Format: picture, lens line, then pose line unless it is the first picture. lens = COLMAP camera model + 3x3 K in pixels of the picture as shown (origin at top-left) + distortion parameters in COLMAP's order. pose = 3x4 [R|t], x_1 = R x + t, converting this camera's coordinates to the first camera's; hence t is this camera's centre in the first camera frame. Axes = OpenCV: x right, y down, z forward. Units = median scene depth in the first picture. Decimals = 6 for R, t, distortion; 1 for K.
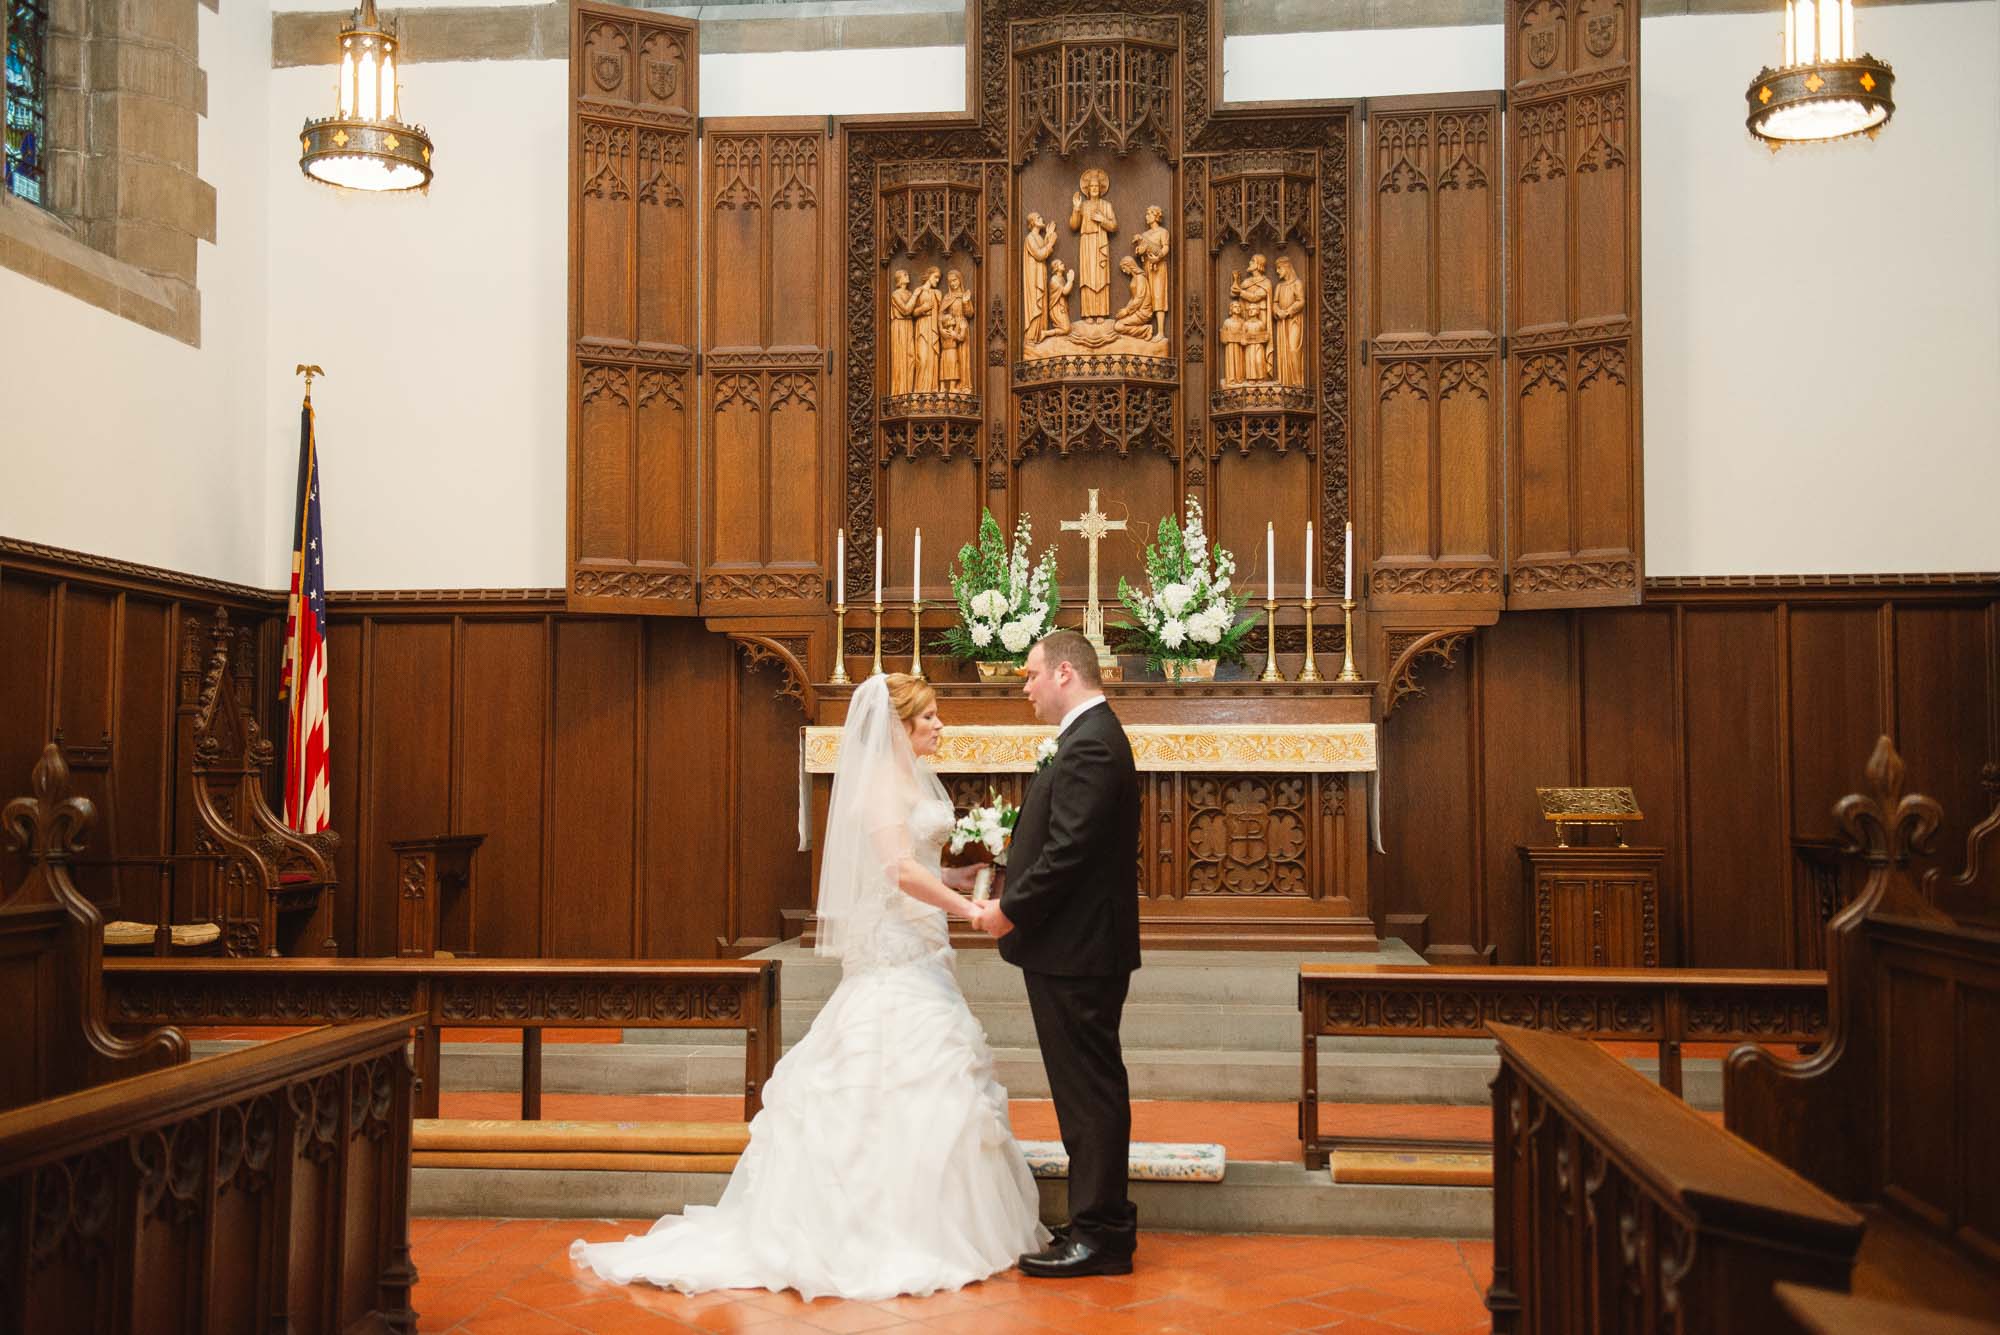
lens RADIAL K [[2155.0, 0, 1000.0], [0, 2155.0, 667.5], [0, 0, 1]] dist [0.056664, -0.001607]
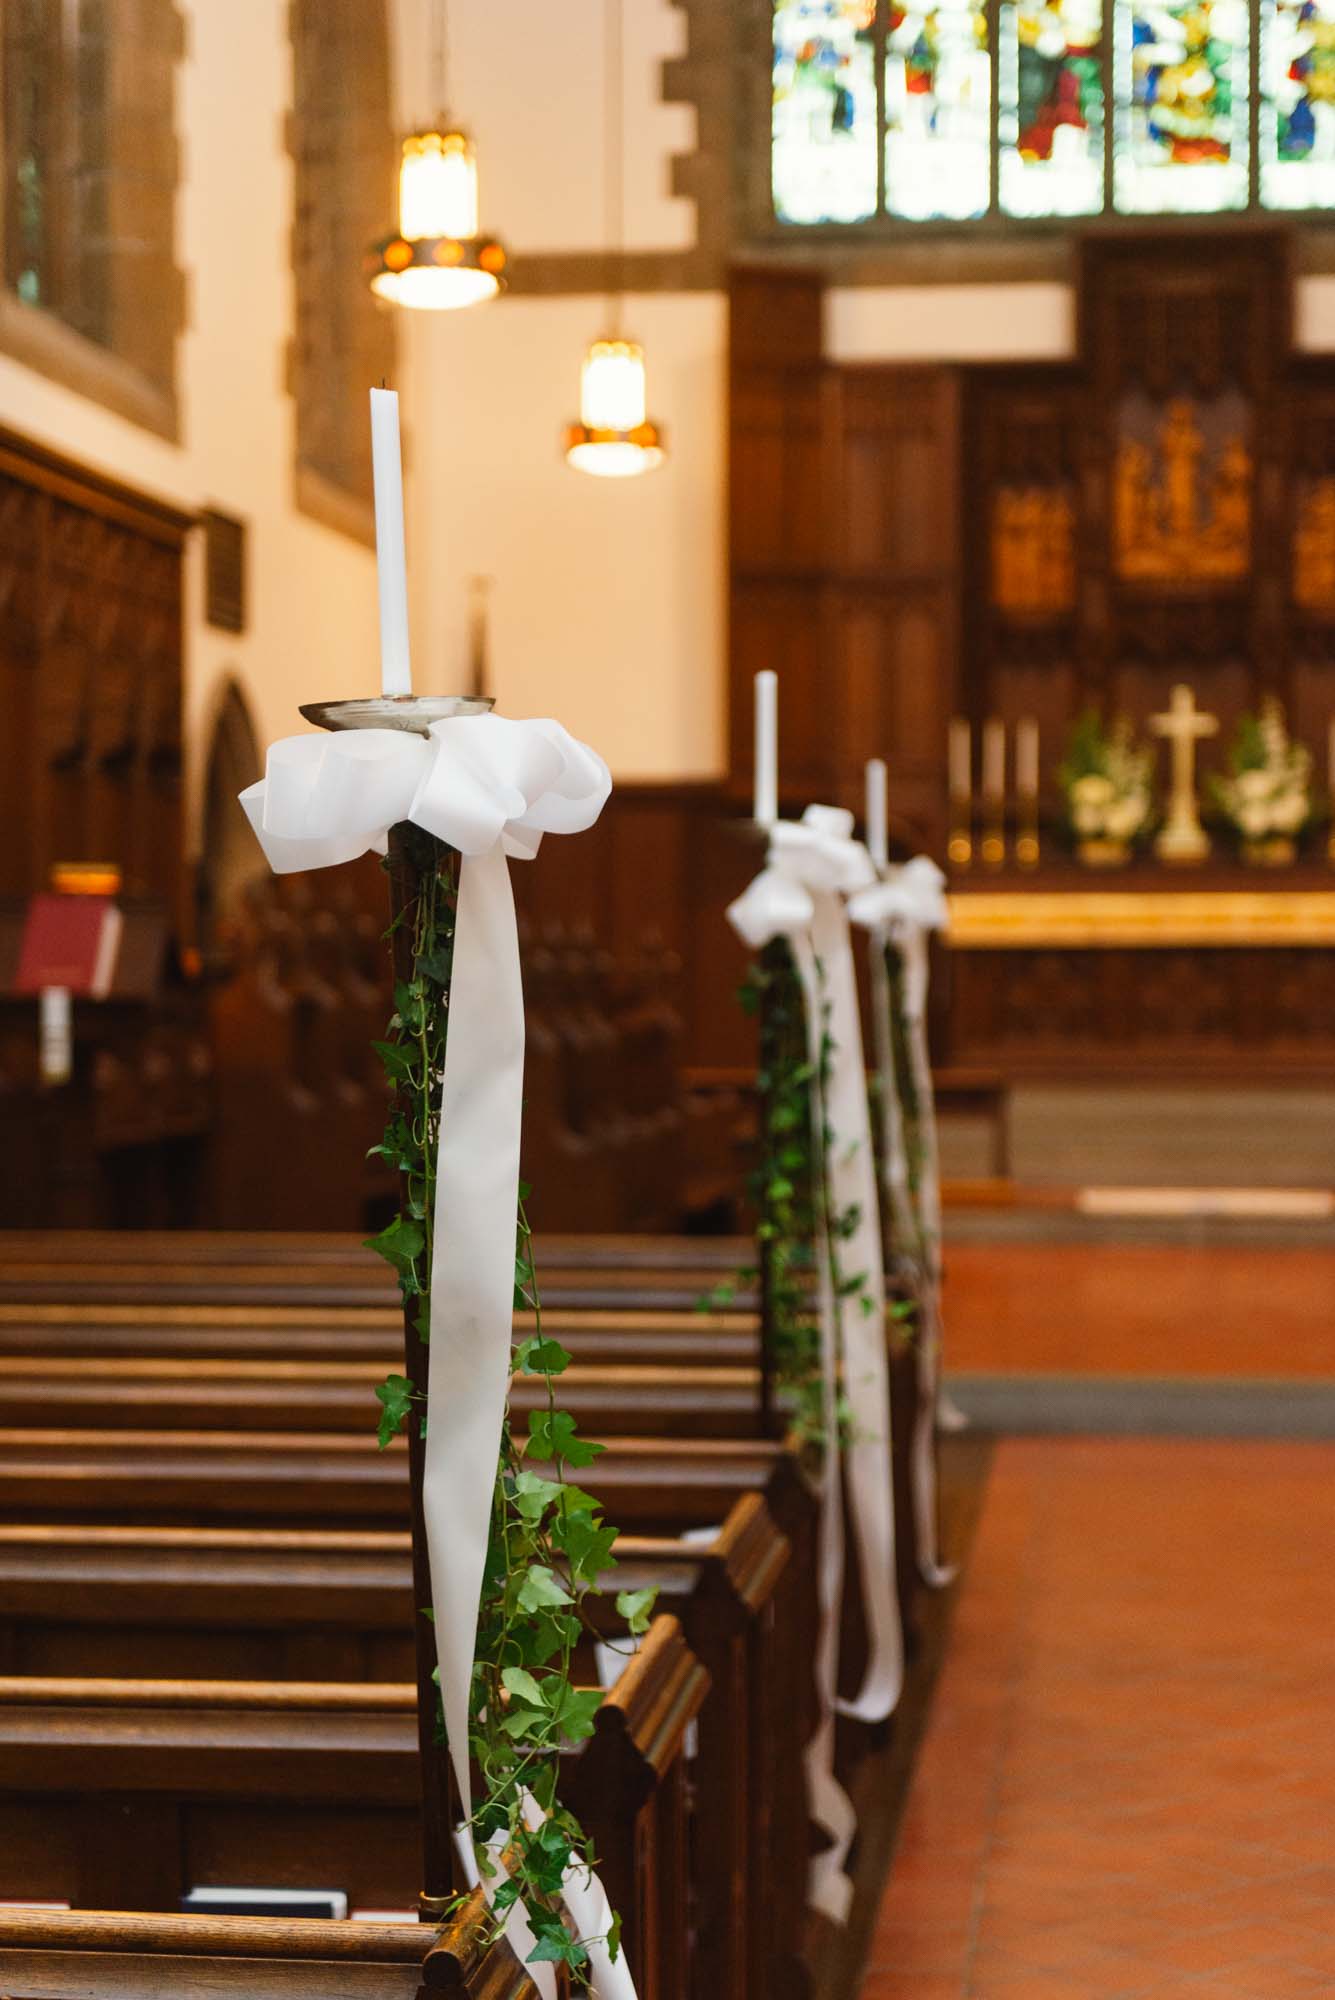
lens RADIAL K [[3447.1, 0, 666.1], [0, 3447.1, 958.2], [0, 0, 1]] dist [-0.002016, 0.000448]
pose [[0.999423, 0.003215, -0.033811, -0.165221], [-0.001473, 0.998676, 0.051419, -0.034705], [0.033931, -0.051340, 0.998105, -0.821679]]
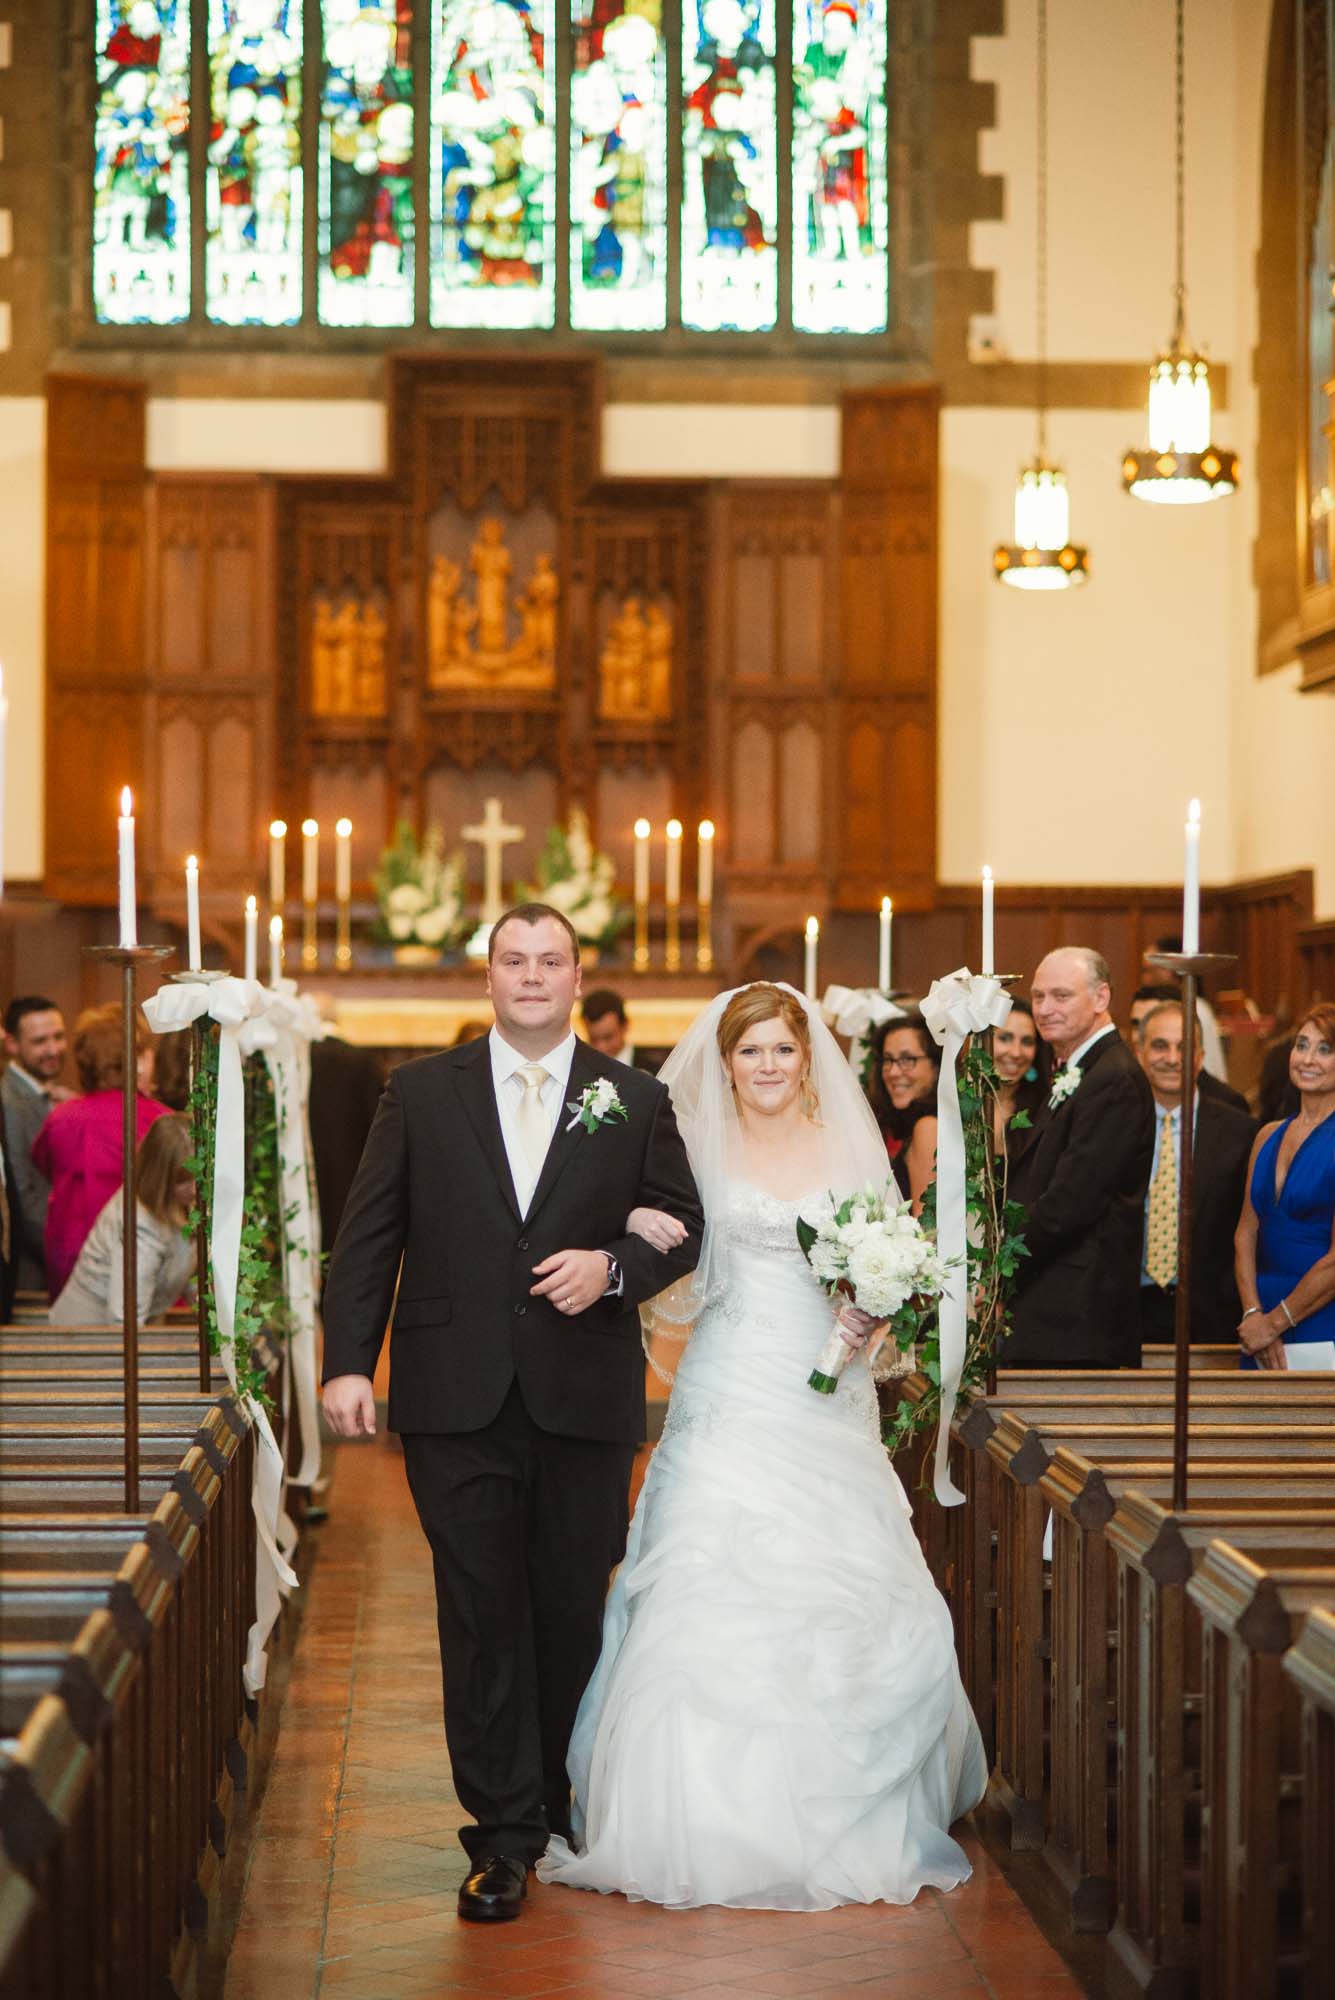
lens RADIAL K [[4700.3, 0, 667.5], [0, 4700.3, 1000.0], [0, 0, 1]] dist [0.008892, -0.085729]
pose [[0.988758, 0.006570, 0.149378, -0.241031], [-0.012370, 0.999204, 0.037926, -0.071883], [-0.149010, -0.039347, 0.988053, -1.528358]]
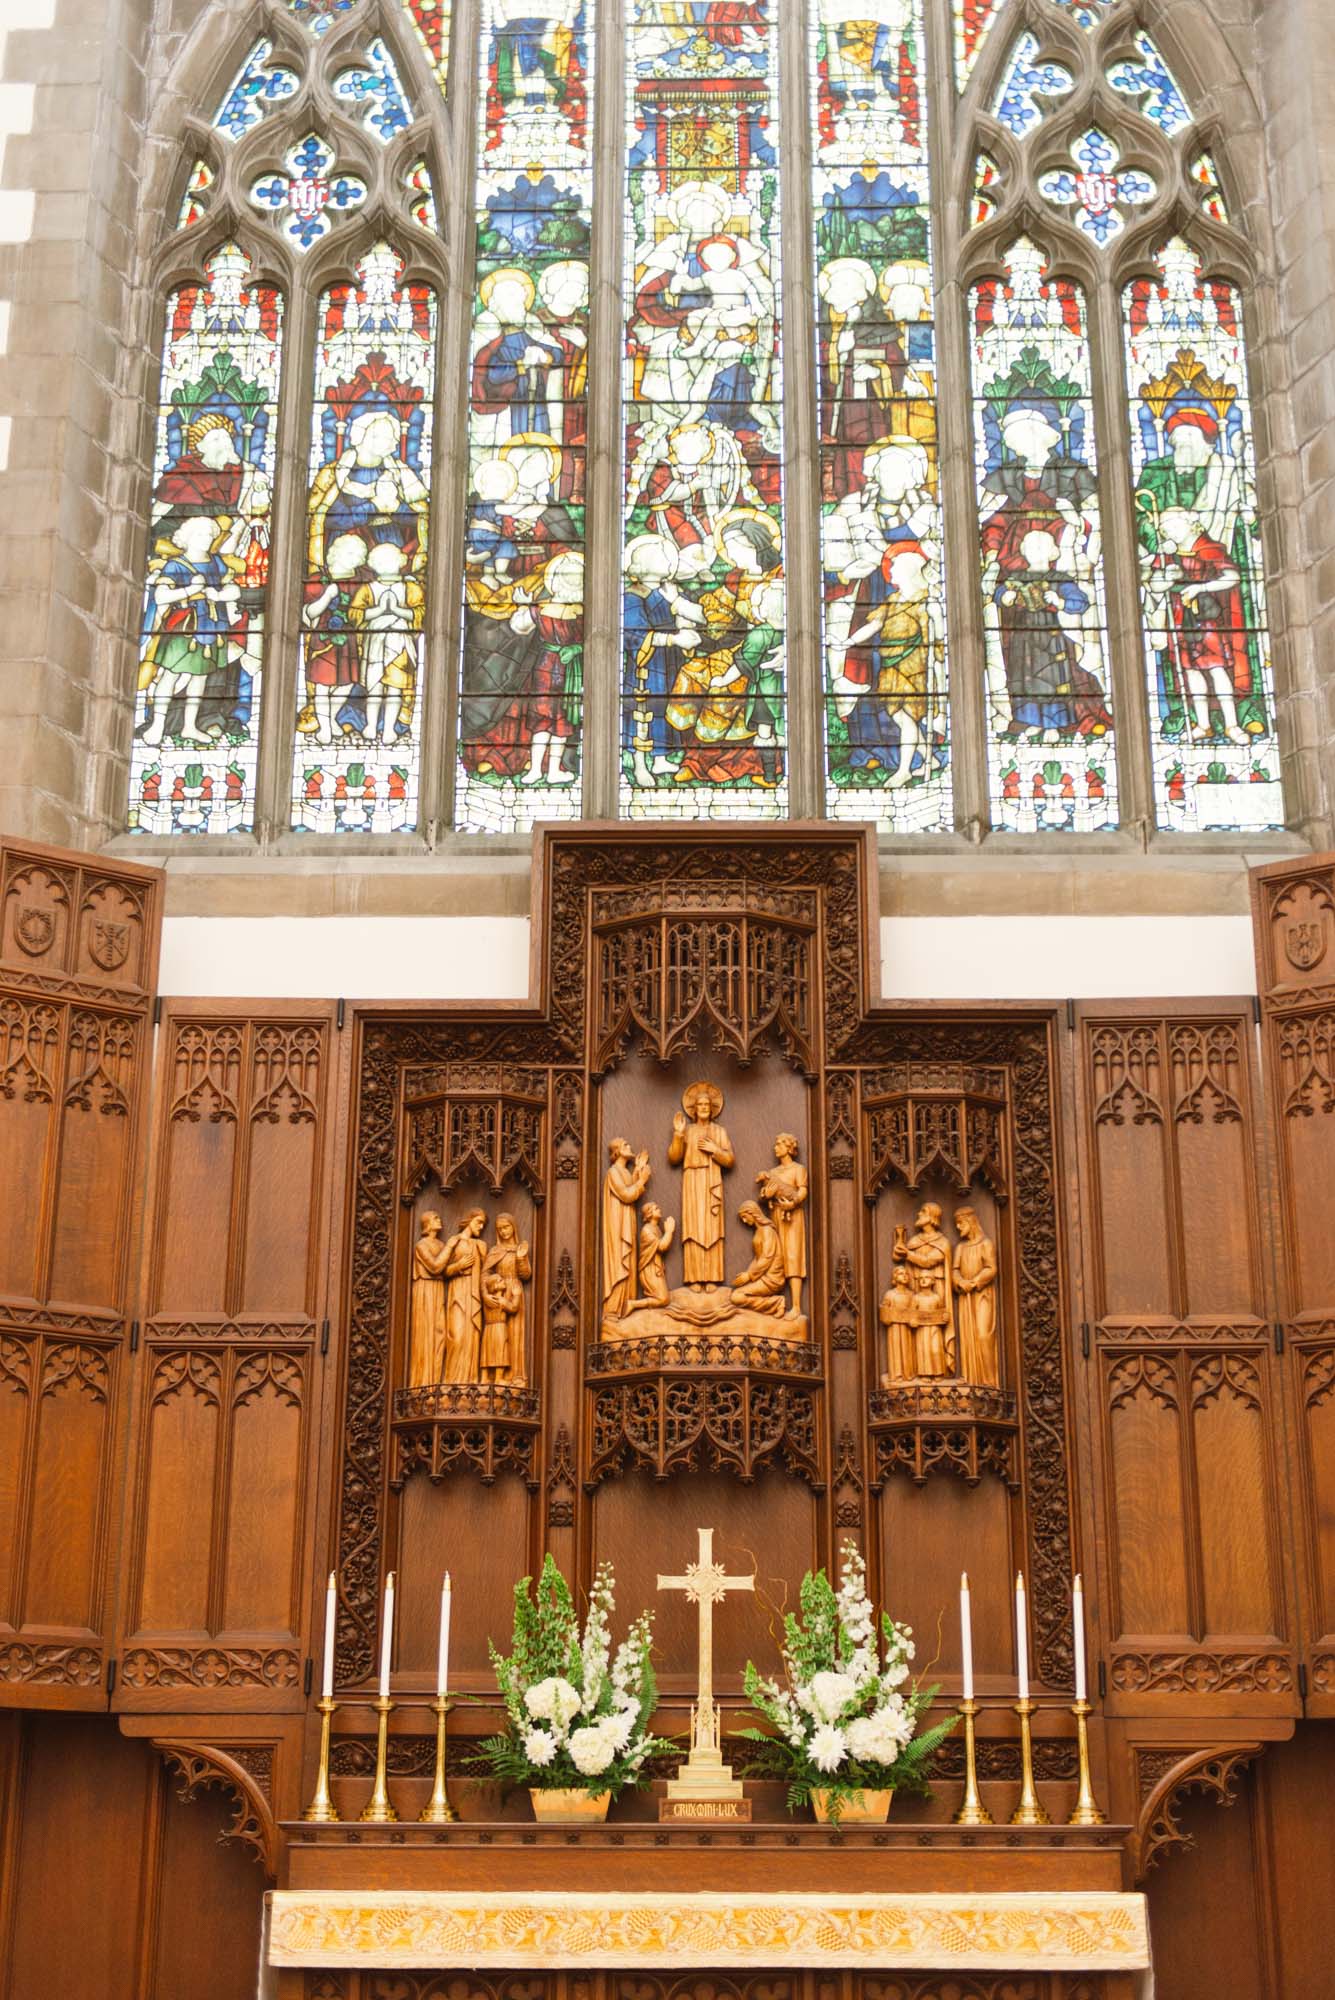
lens RADIAL K [[2678.7, 0, 667.5], [0, 2678.7, 1000.0], [0, 0, 1]] dist [-0.008153, -0.026004]
pose [[0.996319, 0.033559, 0.078885, -0.040740], [-0.010110, 0.959768, -0.280611, -0.004885], [-0.085129, 0.278780, 0.956575, 0.136401]]
